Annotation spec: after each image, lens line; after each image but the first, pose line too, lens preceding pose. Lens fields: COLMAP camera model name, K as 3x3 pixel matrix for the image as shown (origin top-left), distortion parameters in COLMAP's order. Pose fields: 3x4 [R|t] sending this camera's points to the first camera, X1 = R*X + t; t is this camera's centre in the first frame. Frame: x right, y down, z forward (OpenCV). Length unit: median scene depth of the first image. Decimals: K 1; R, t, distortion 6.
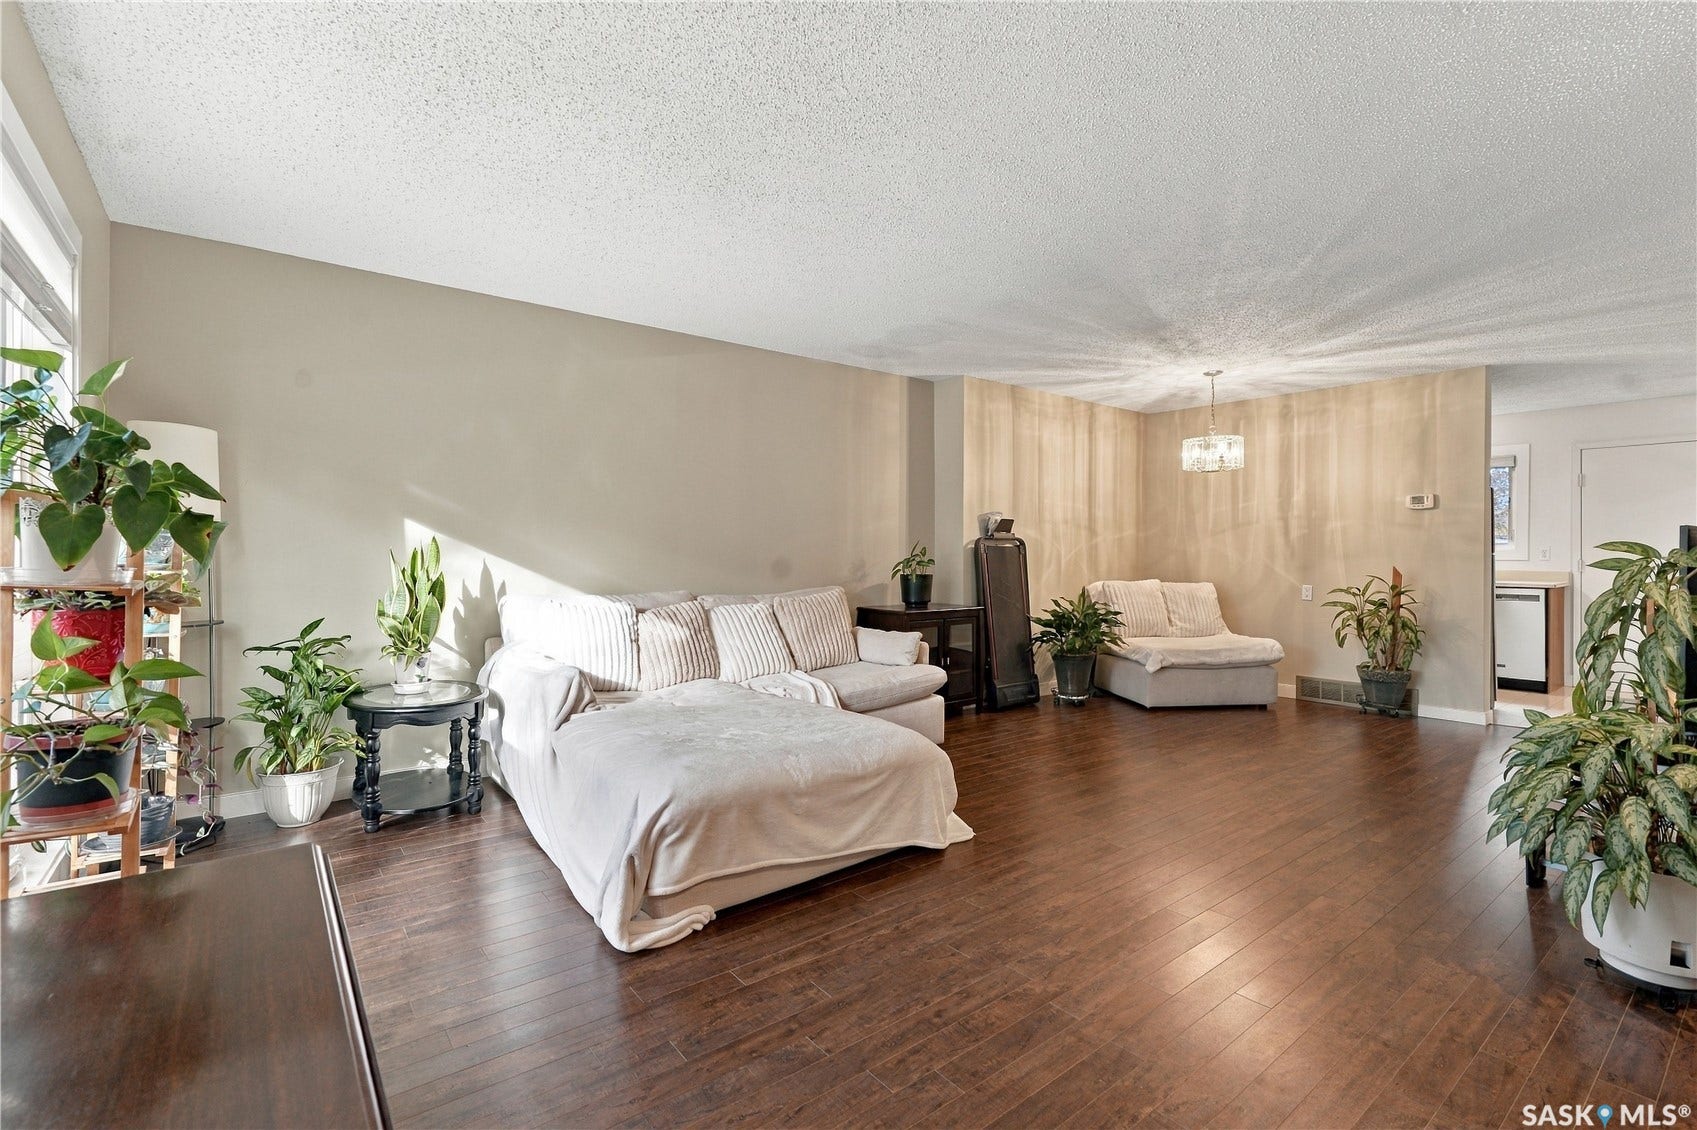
lens RADIAL K [[765.7, 0, 844.1], [0, 765.7, 554.8], [0, 0, 1]] dist [-0.004155, 0.002983]
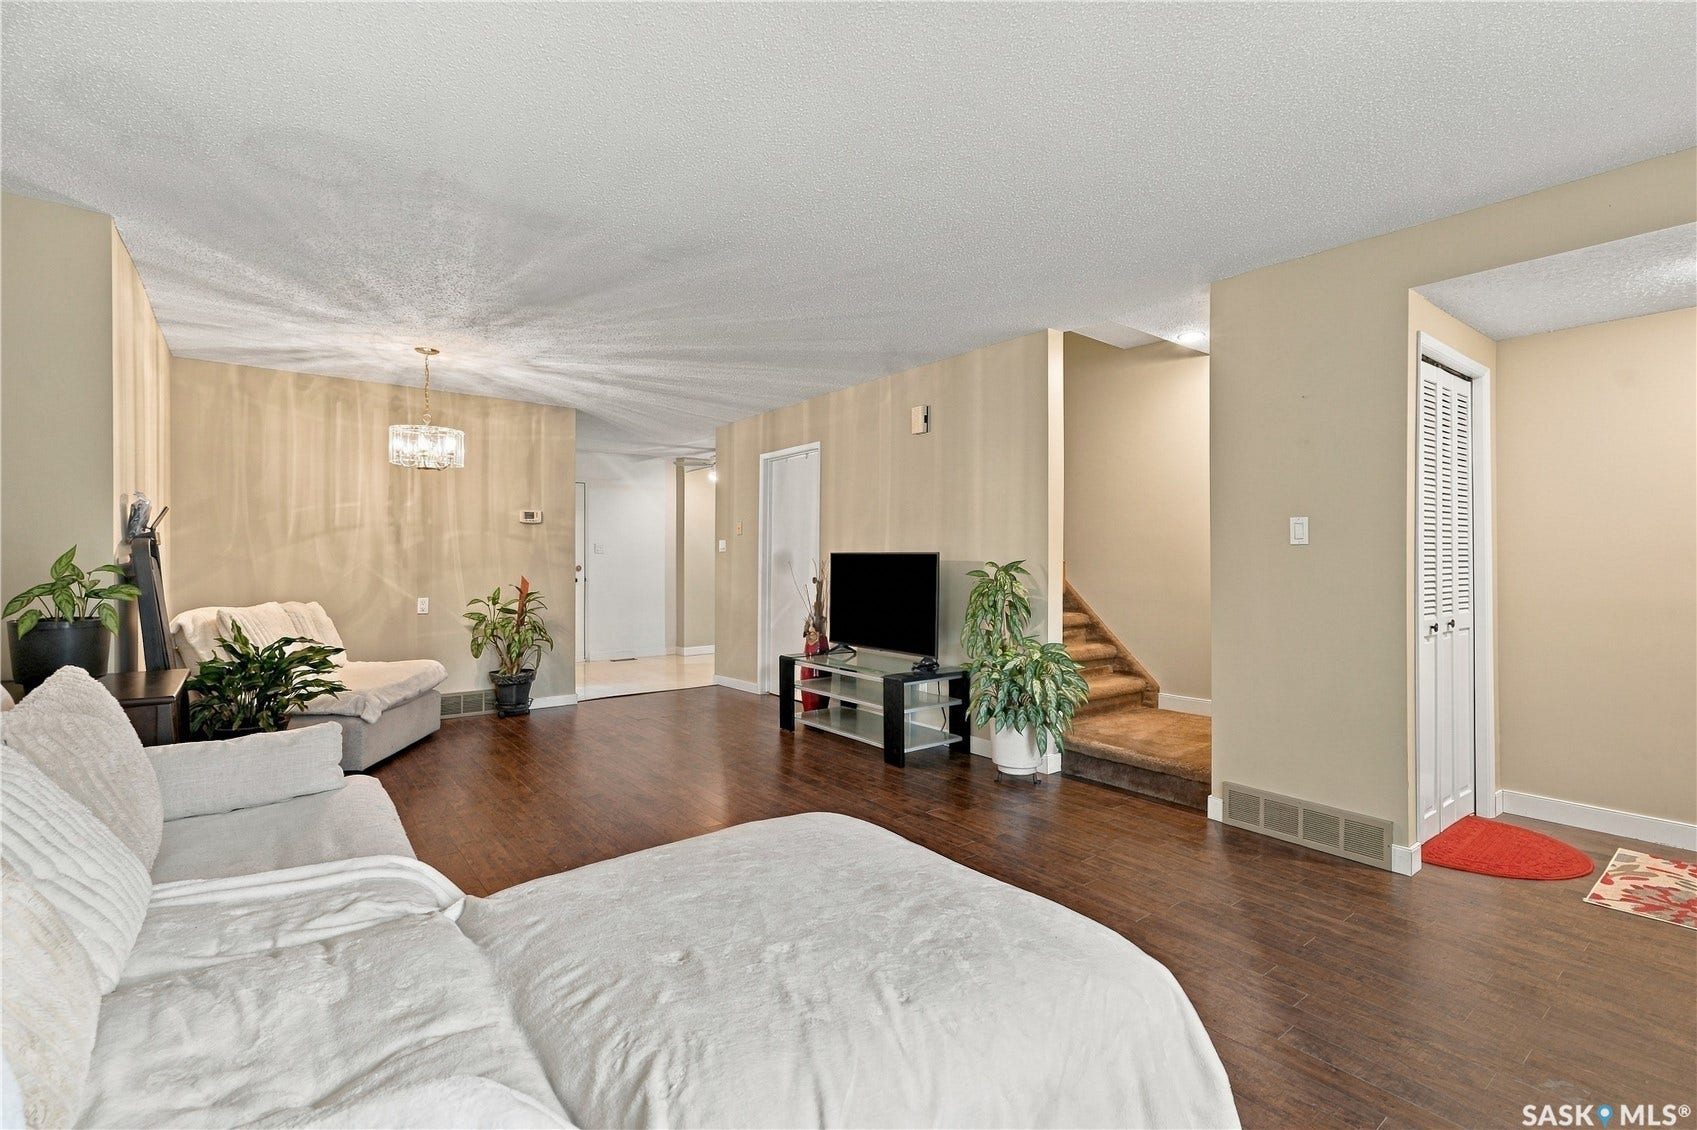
lens RADIAL K [[765.7, 0, 862.5], [0, 765.7, 571.3], [0, 0, 1]] dist [-0.004155, 0.002983]
pose [[-0.010641, -0.019144, 0.999760, -0.352344], [-0.000527, 0.999817, 0.019140, -0.011554], [-0.999943, -0.000323, -0.010649, 0.511062]]
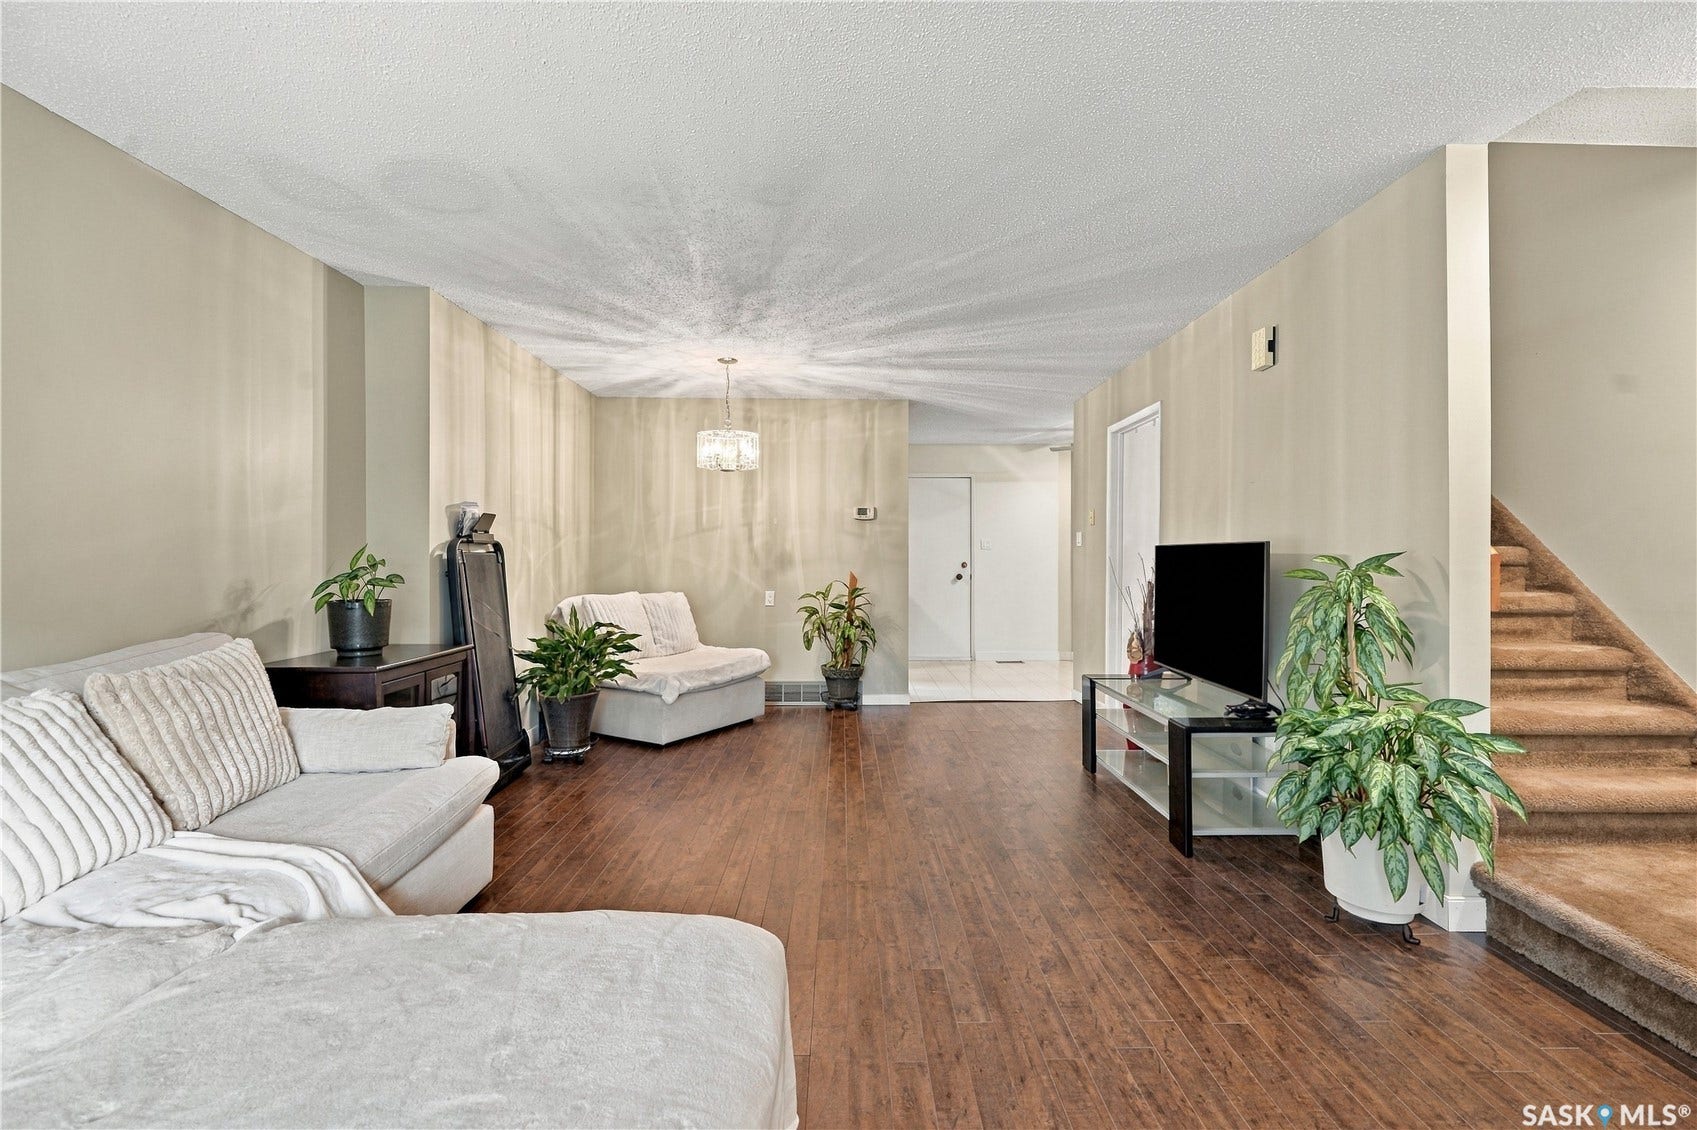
lens RADIAL K [[765.7, 0, 852.4], [0, 765.7, 556.1], [0, 0, 1]] dist [-0.004155, 0.002983]
pose [[0.603565, -0.003079, 0.797308, -0.141805], [0.004521, 0.999990, 0.000439, -0.007151], [-0.797301, 0.003340, 0.603573, 0.327813]]
